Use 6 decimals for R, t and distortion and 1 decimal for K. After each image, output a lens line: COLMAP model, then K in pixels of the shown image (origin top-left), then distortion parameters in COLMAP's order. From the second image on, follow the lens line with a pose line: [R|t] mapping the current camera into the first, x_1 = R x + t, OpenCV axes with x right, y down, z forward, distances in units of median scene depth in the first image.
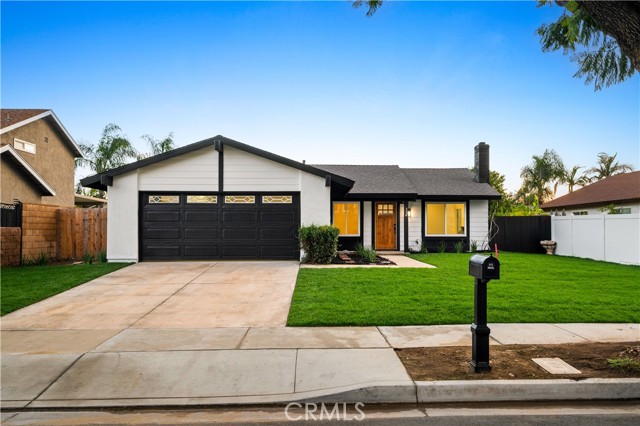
lens RADIAL K [[495.4, 0, 320.0], [0, 495.4, 213.0], [0, 0, 1]] dist [0.001393, 0.000781]
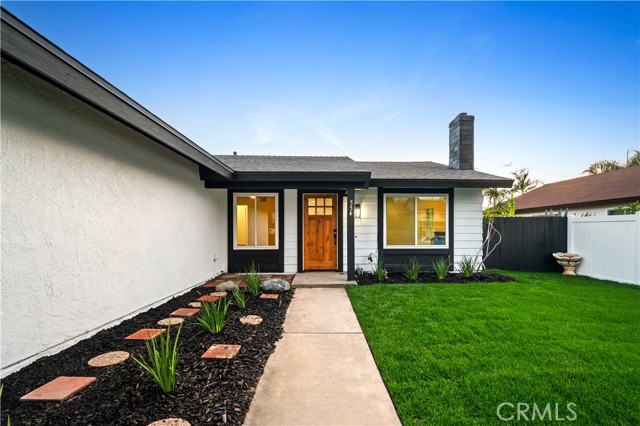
lens RADIAL K [[270.2, 0, 320.3], [0, 270.2, 229.8], [0, 0, 1]] dist [-0.000644, -0.000151]
pose [[0.999996, -0.002288, 0.001827, 0.131632], [0.002227, 0.999453, 0.033002, 0.011657], [-0.001901, -0.032998, 0.999454, 0.656471]]
